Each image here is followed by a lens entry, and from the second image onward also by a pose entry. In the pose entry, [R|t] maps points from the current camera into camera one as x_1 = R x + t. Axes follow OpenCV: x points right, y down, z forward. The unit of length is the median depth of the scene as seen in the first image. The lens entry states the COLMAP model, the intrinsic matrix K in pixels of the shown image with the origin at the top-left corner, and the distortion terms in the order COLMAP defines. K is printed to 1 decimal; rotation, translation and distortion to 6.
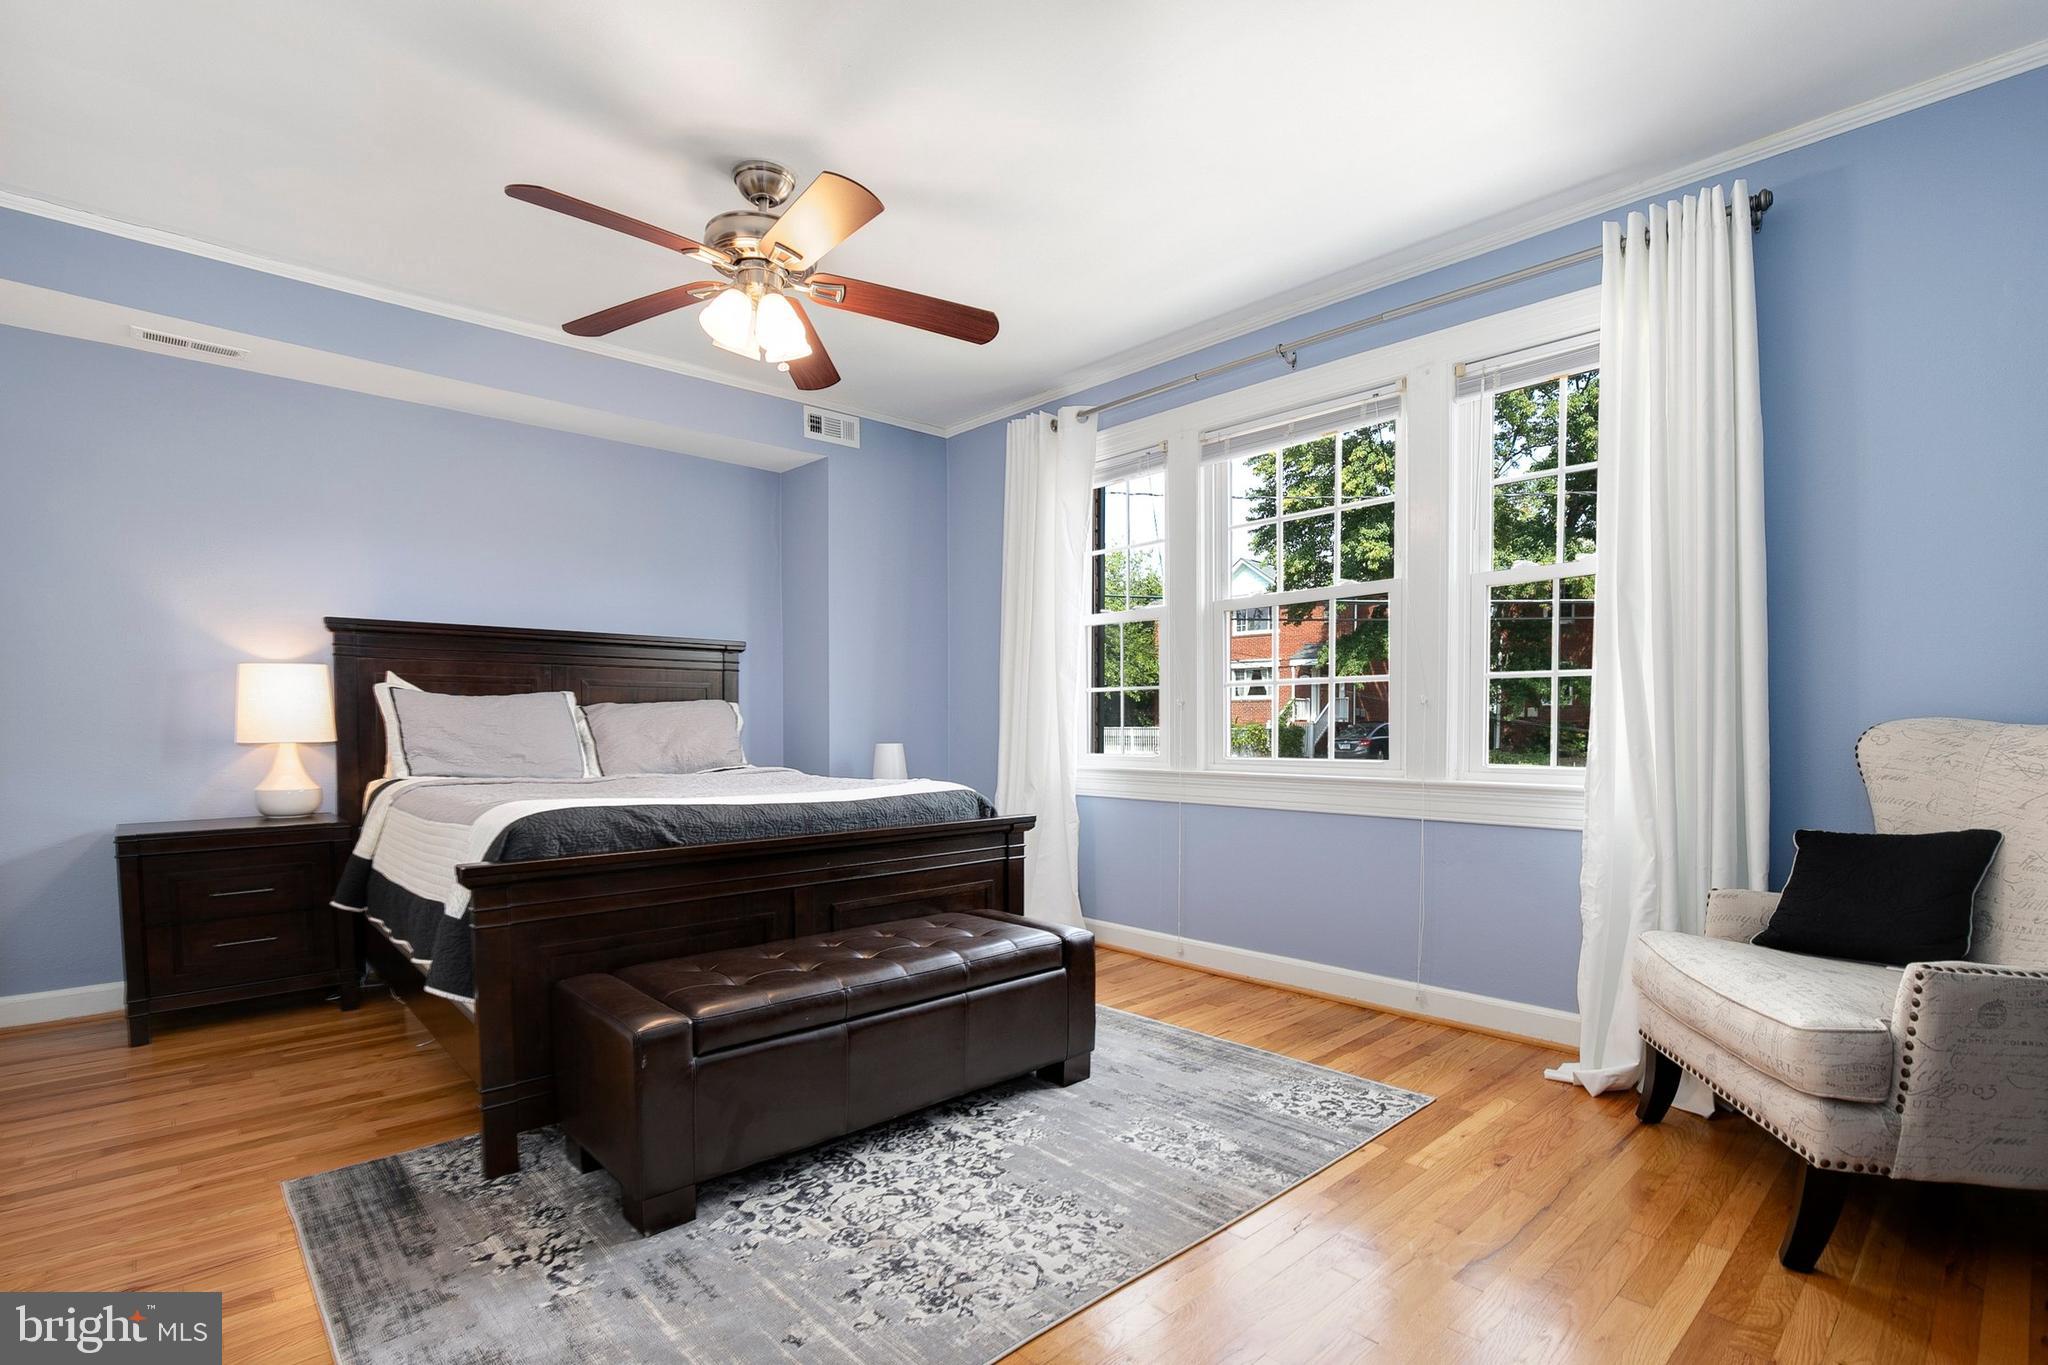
lens RADIAL K [[975.9, 0, 1032.2], [0, 975.9, 765.5], [0, 0, 1]] dist [-0.022357, 0.000230]
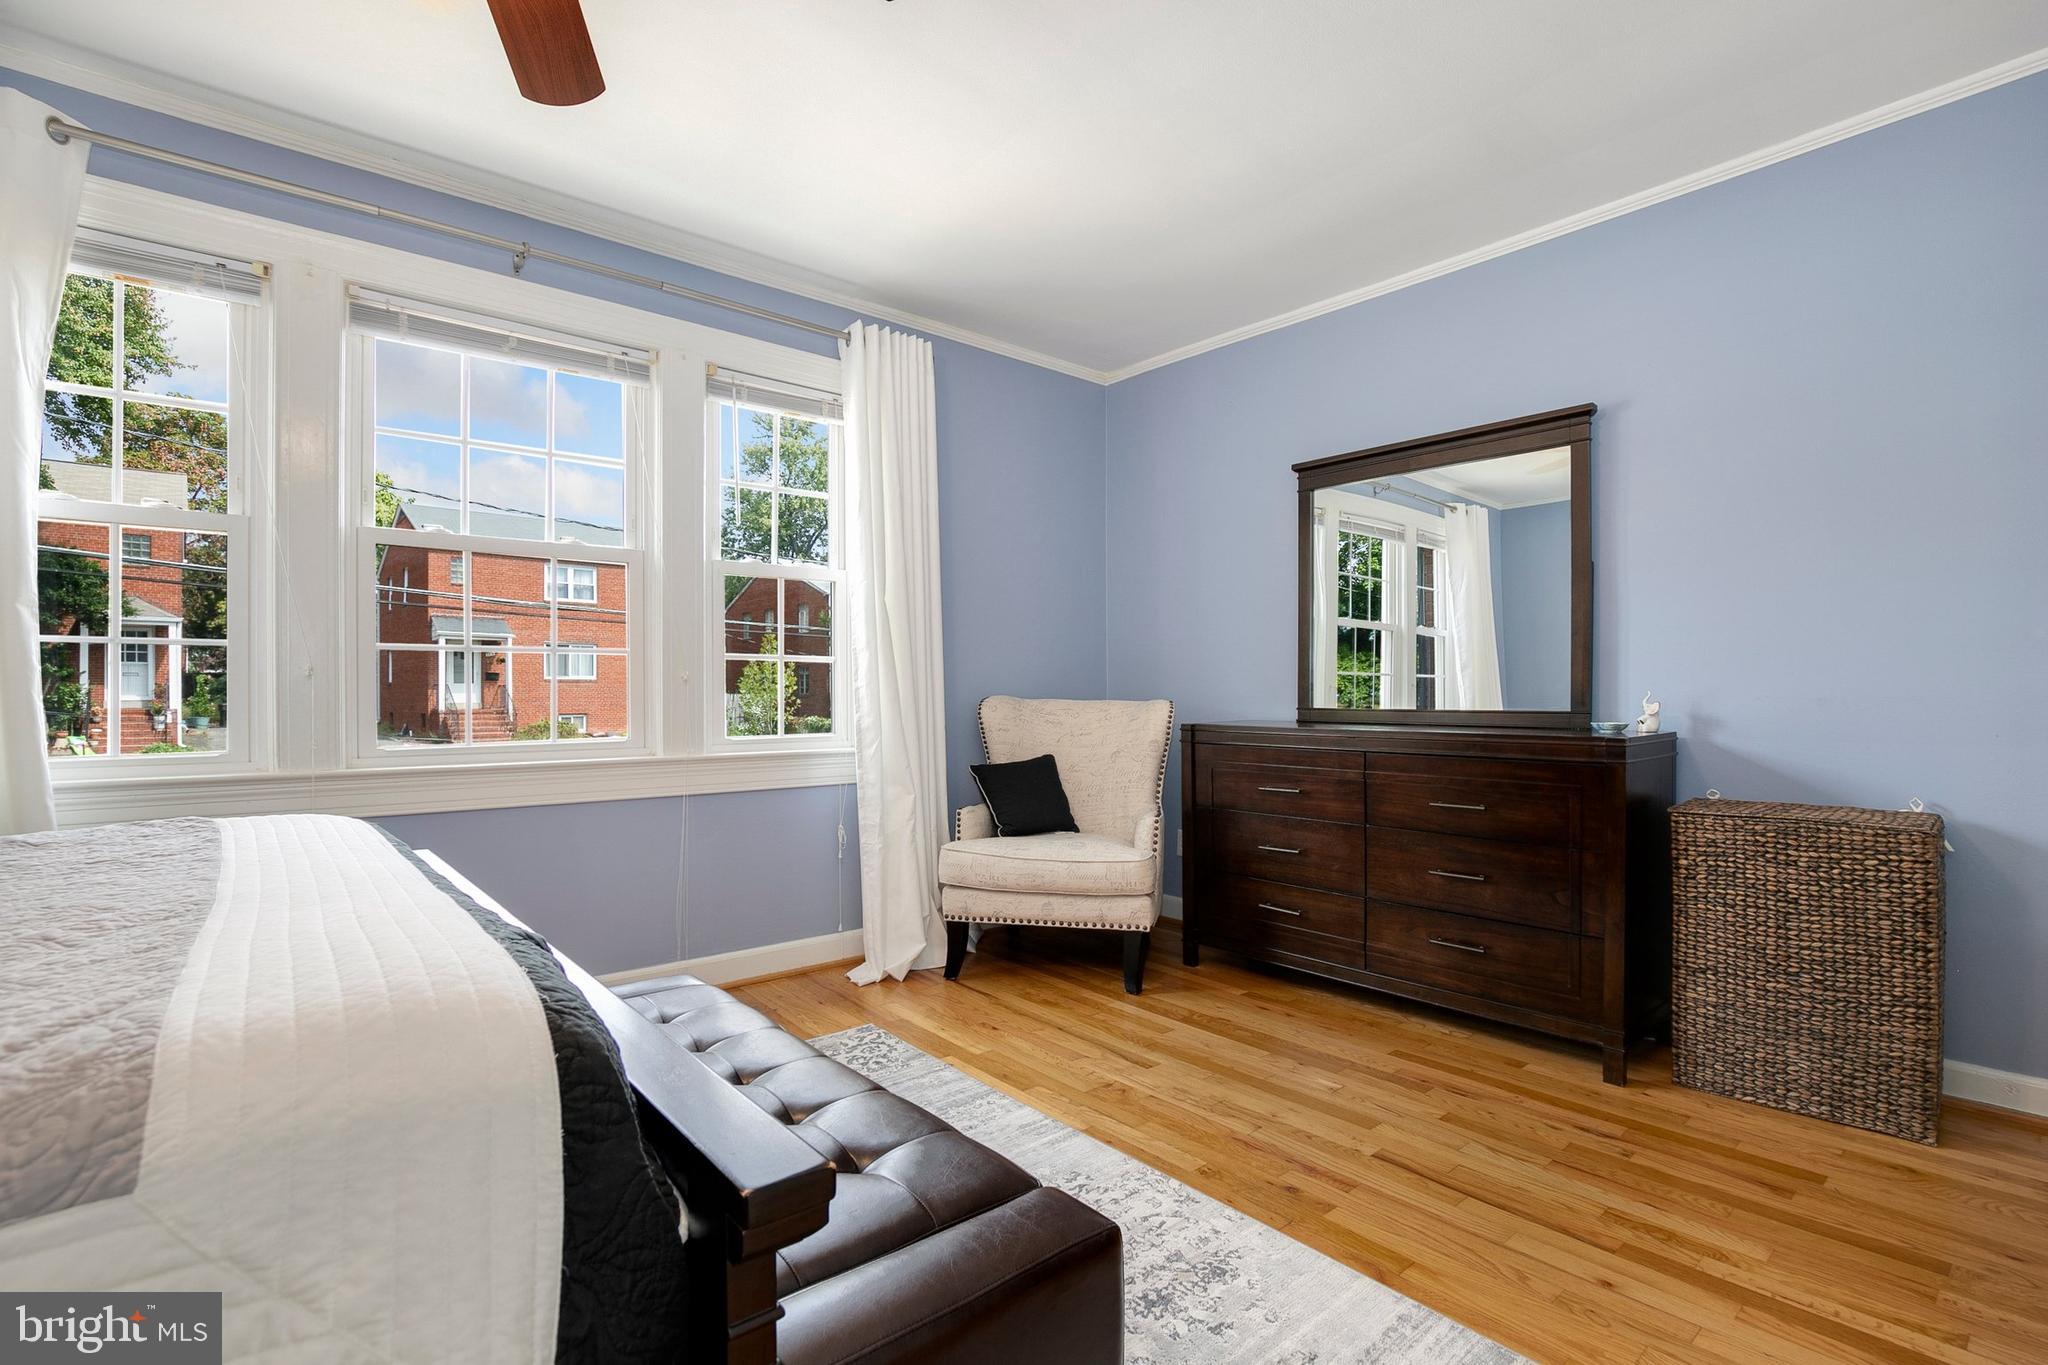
lens RADIAL K [[952.1, 0, 1043.7], [0, 952.1, 710.9], [0, 0, 1]] dist [-0.039005, 0.009515]
pose [[0.042115, -0.010597, 0.999057, -0.661008], [0.043578, 0.999012, 0.008759, -0.029224], [-0.998162, 0.043168, 0.042535, 0.684489]]
